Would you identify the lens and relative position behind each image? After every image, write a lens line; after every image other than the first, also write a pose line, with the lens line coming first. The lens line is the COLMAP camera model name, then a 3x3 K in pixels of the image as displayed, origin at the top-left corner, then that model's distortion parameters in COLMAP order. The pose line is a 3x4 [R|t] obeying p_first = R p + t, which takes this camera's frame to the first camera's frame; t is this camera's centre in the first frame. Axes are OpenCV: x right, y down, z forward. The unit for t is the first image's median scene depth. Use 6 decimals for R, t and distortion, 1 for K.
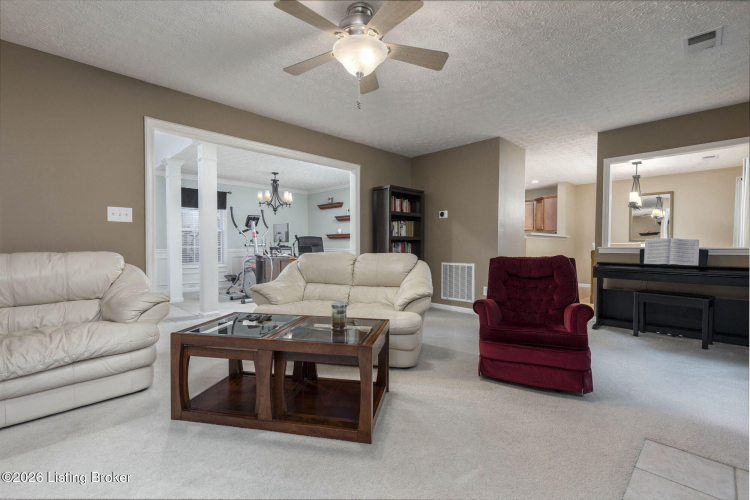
lens RADIAL K [[343.5, 0, 374.6], [0, 343.5, 250.6], [0, 0, 1]] dist [0.010952, -0.001308]
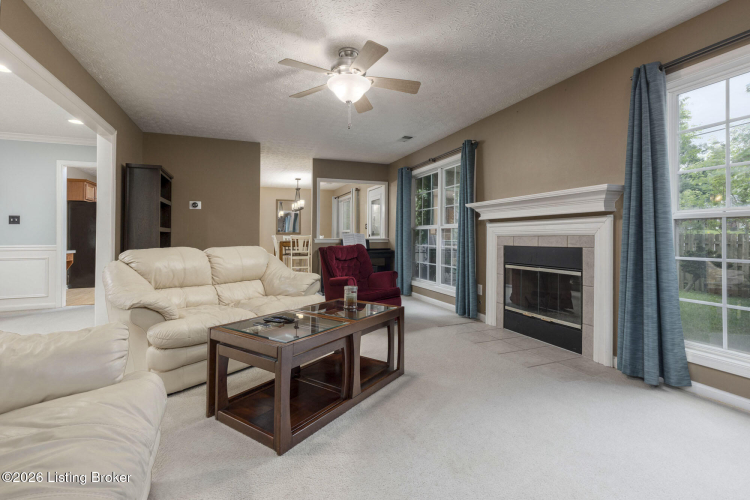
lens RADIAL K [[343.5, 0, 381.8], [0, 343.5, 230.6], [0, 0, 1]] dist [0.010952, -0.001308]
pose [[0.377450, 0.013450, 0.925932, -0.559217], [0.018352, 0.999589, -0.022001, -0.006815], [-0.925848, 0.025297, 0.377048, 0.207403]]
